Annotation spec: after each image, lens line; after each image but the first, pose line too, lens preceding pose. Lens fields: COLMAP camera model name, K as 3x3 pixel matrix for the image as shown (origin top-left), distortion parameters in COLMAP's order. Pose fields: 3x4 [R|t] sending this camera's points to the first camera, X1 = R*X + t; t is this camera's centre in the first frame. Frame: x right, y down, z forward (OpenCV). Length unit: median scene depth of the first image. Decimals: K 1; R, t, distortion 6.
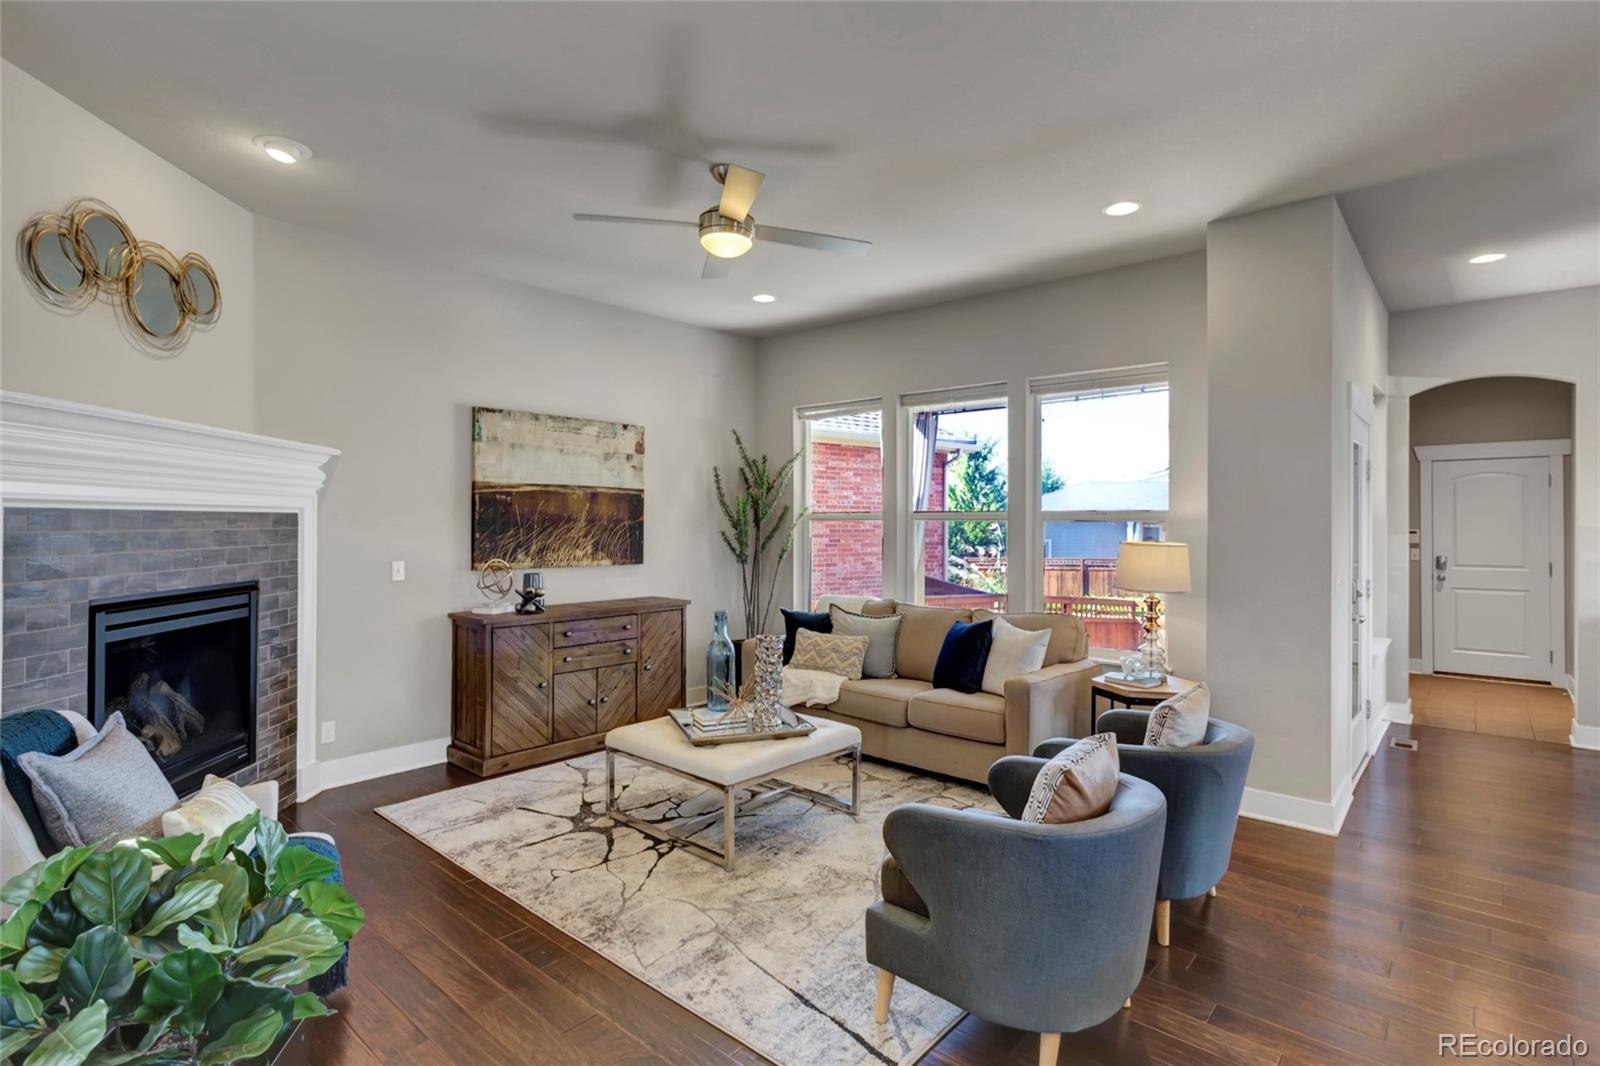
lens RADIAL K [[785.0, 0, 795.4], [0, 785.0, 524.5], [0, 0, 1]] dist [-0.013015, 0.011219]
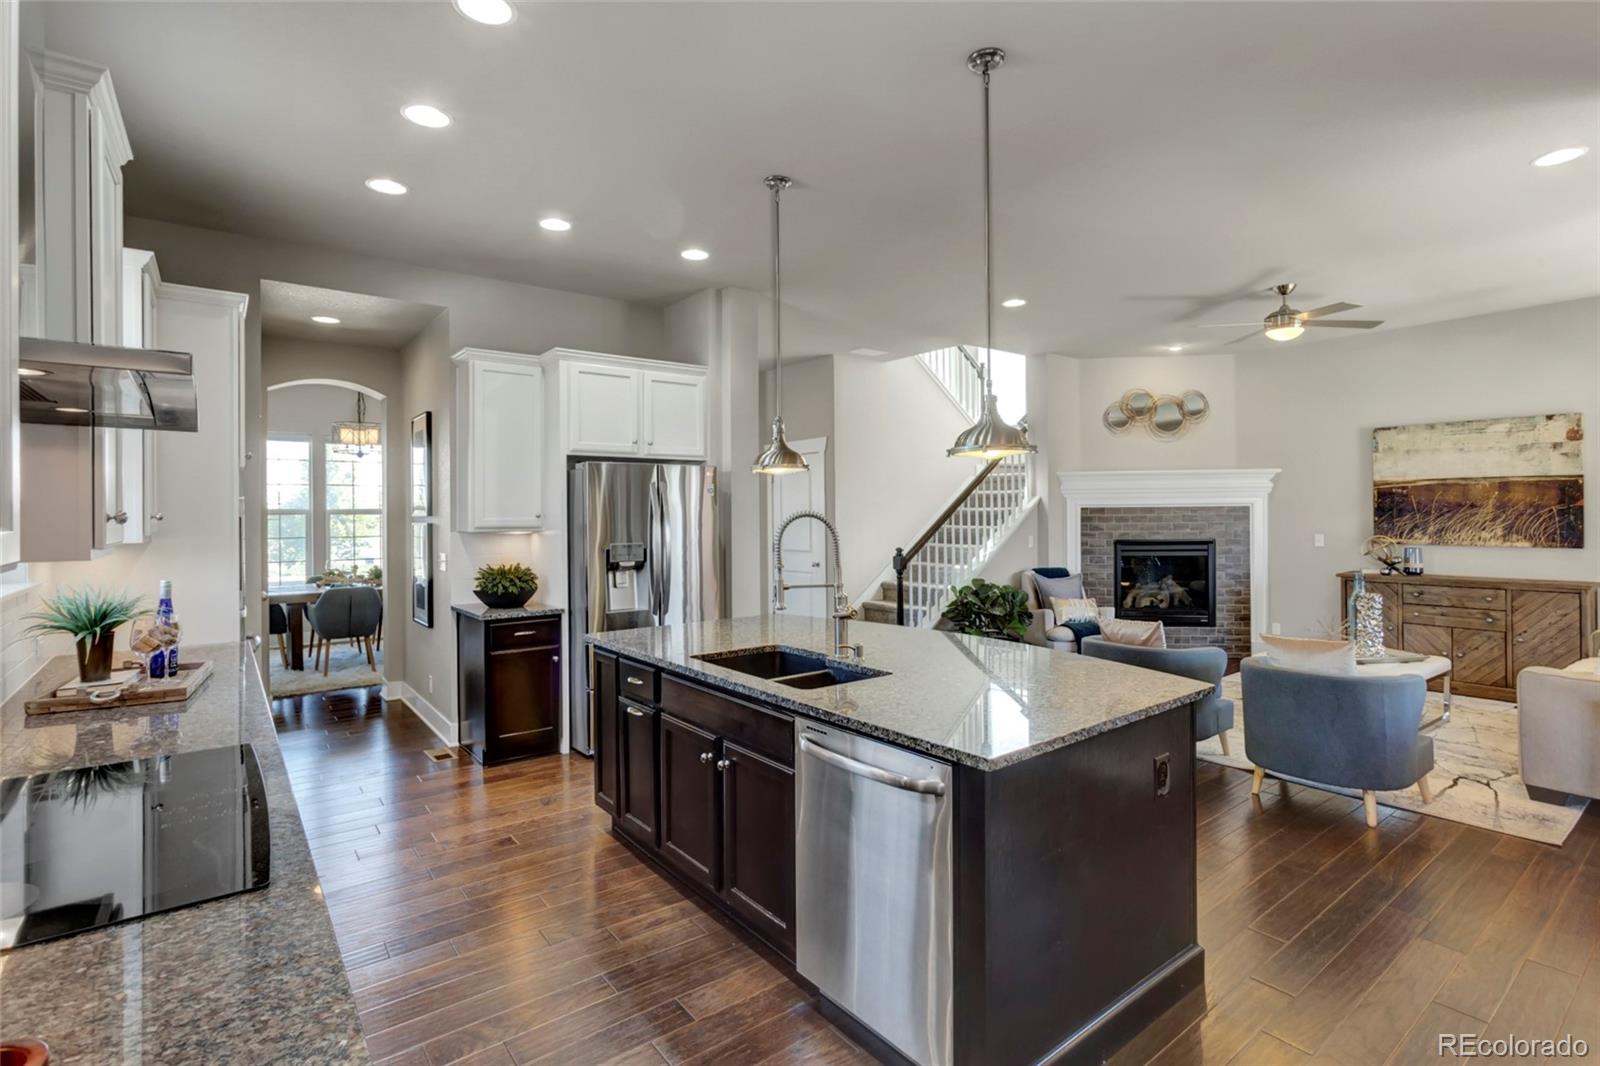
lens RADIAL K [[785.0, 0, 811.9], [0, 785.0, 519.5], [0, 0, 1]] dist [-0.013015, 0.011219]
pose [[-0.183109, 0.004336, -0.983083, 1.045295], [0.005593, 0.999979, 0.003369, 0.004476], [0.983077, -0.004882, -0.183129, 0.223841]]
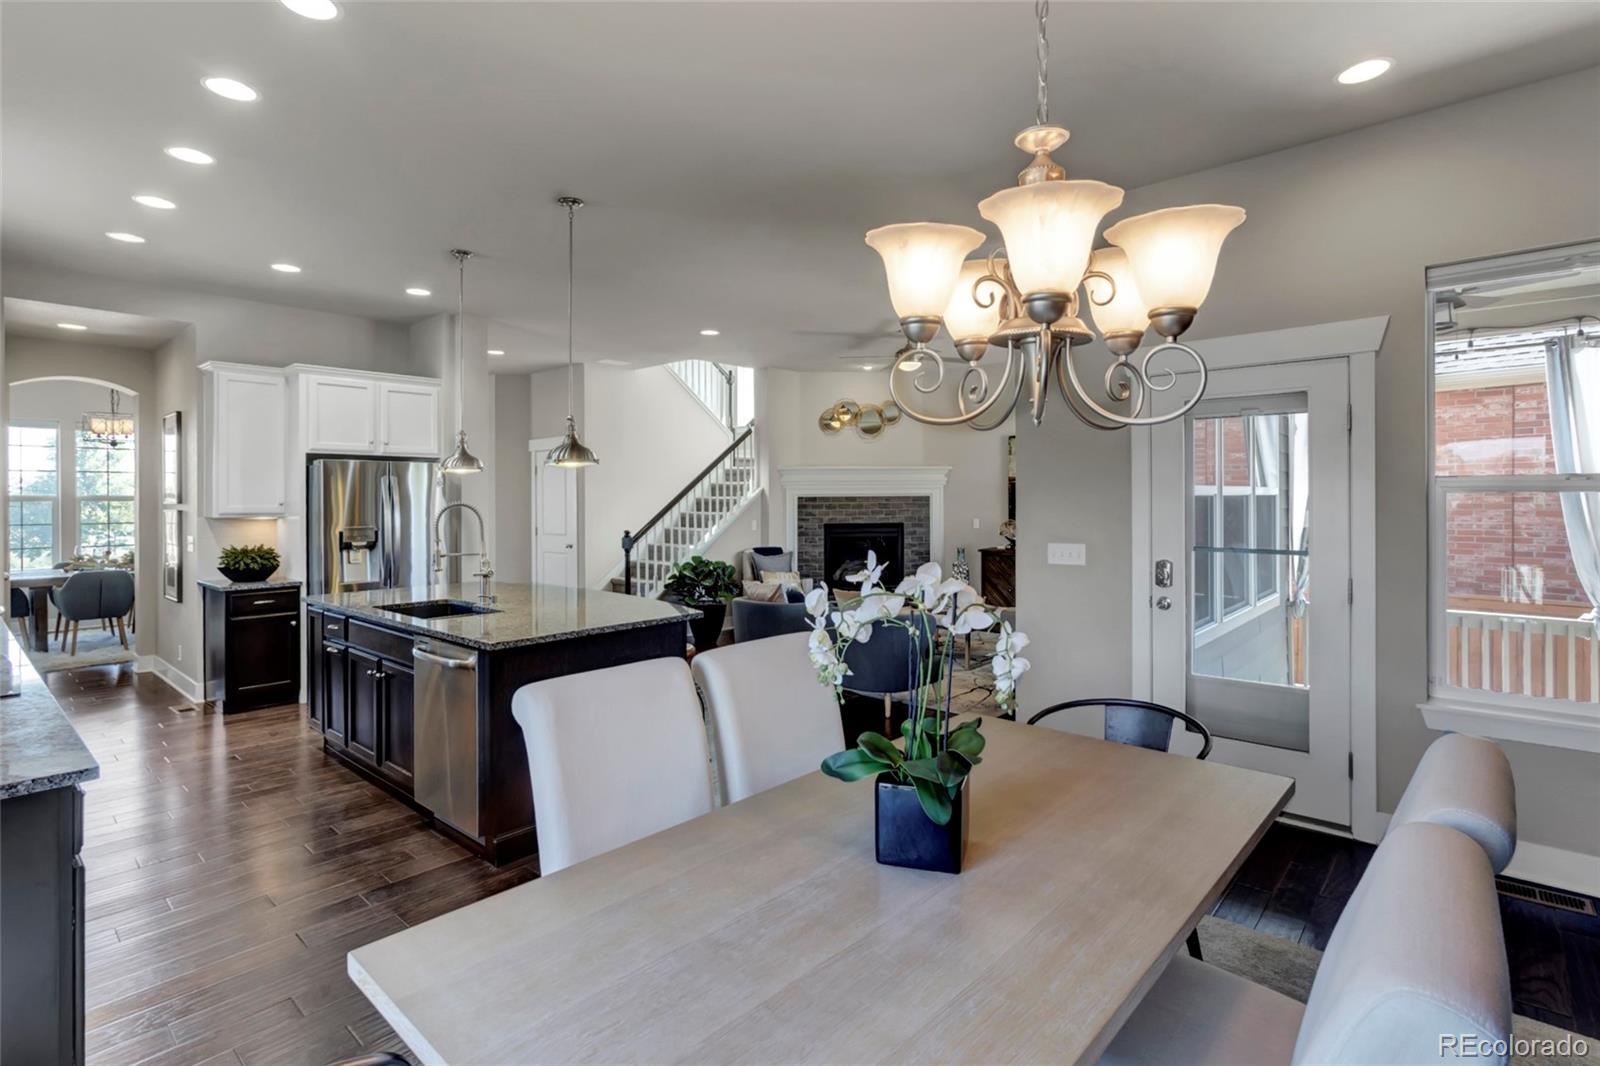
lens RADIAL K [[785.0, 0, 794.5], [0, 785.0, 503.4], [0, 0, 1]] dist [-0.013015, 0.011219]
pose [[-0.001058, 0.001320, -0.999999, 1.267126], [0.003999, 0.999991, 0.001316, 0.002355], [0.999991, -0.003998, -0.001063, 0.438433]]
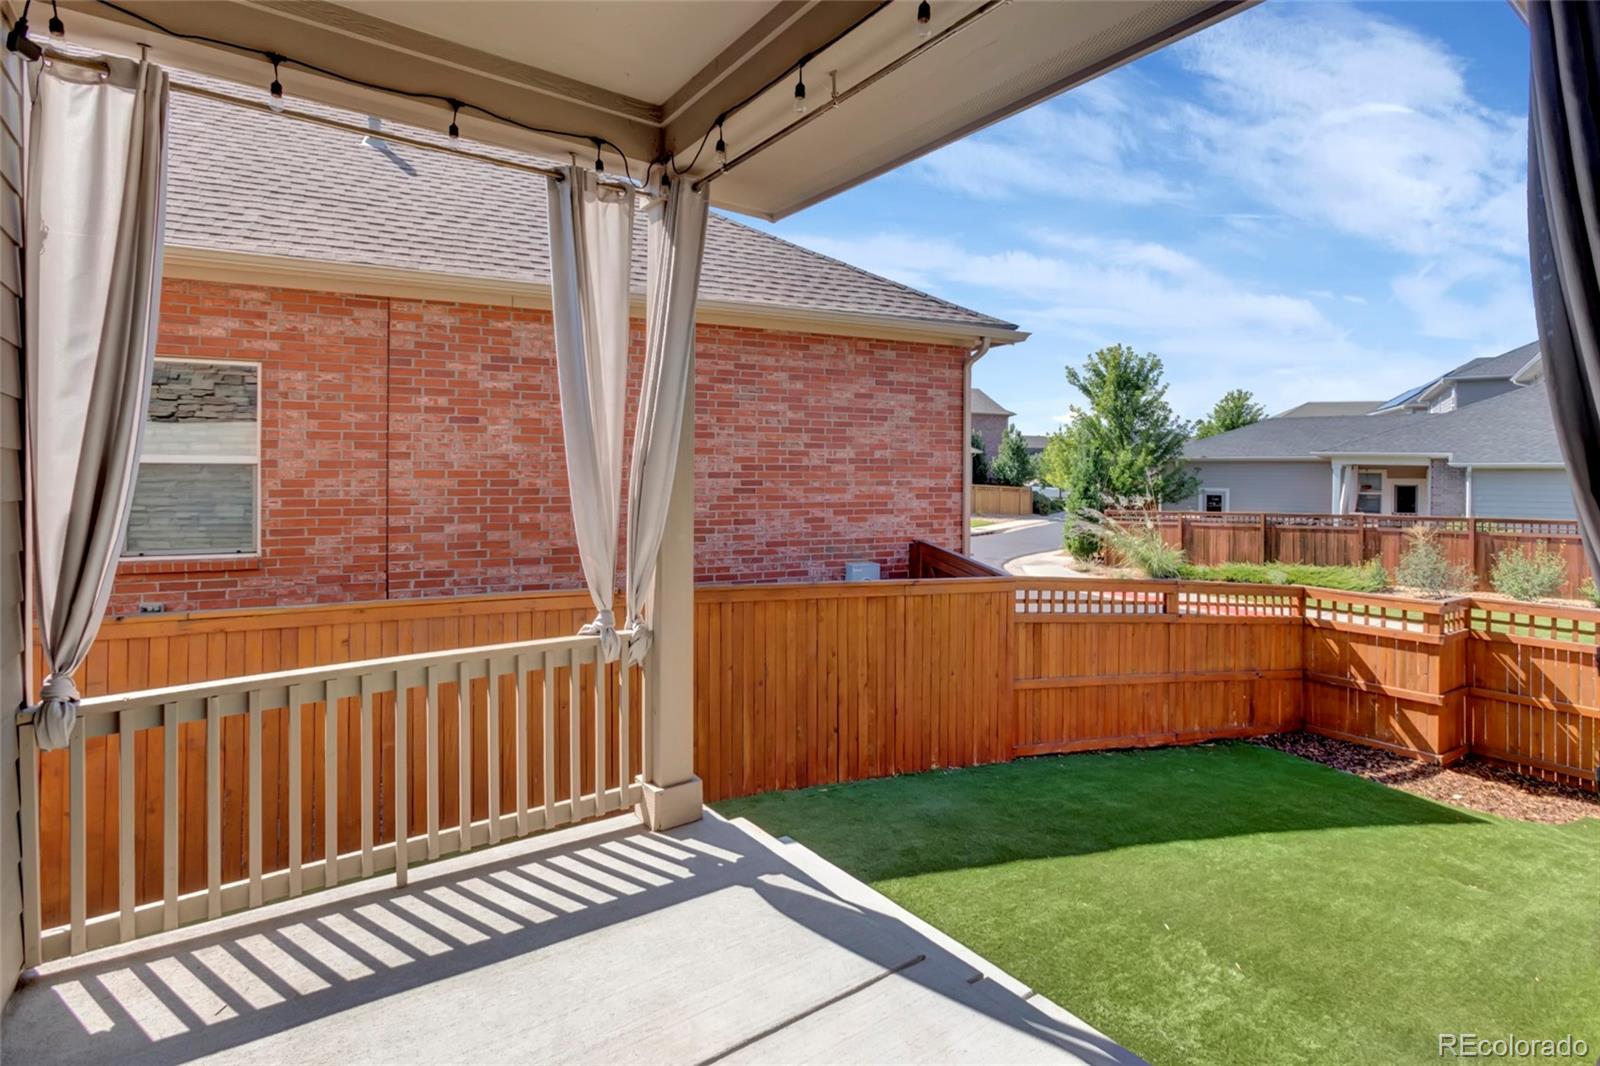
lens RADIAL K [[785.0, 0, 806.8], [0, 785.0, 475.3], [0, 0, 1]] dist [-0.013015, 0.011219]
pose [[0.977514, 0.001516, -0.210864, 0.506839], [-0.001049, 0.999997, 0.002327, 0.029355], [0.210867, -0.002054, 0.977513, 0.908326]]
